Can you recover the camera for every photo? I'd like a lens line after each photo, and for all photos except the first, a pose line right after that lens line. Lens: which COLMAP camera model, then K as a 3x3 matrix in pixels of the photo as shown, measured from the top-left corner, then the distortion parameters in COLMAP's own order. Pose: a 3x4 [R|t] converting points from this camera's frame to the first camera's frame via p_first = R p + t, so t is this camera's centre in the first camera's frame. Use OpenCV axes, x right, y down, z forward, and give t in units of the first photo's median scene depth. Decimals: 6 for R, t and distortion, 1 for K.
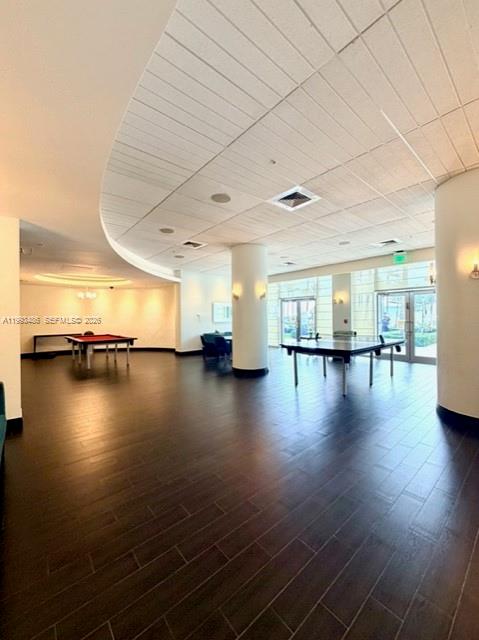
lens RADIAL K [[256.5, 0, 239.5], [0, 256.5, 320.0], [0, 0, 1]] dist [0.000939, 0.000041]
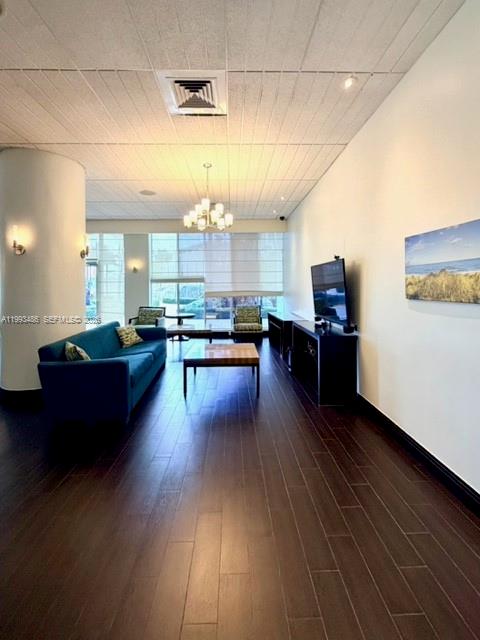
lens RADIAL K [[293.9, 0, 240.0], [0, 293.9, 320.0], [0, 0, 1]] dist [0.000347, 0.000055]
pose [[0.637207, -0.069965, 0.767510, -0.099215], [-0.007941, 0.995222, 0.097315, -0.009992], [-0.770652, -0.068105, 0.633607, 0.174881]]
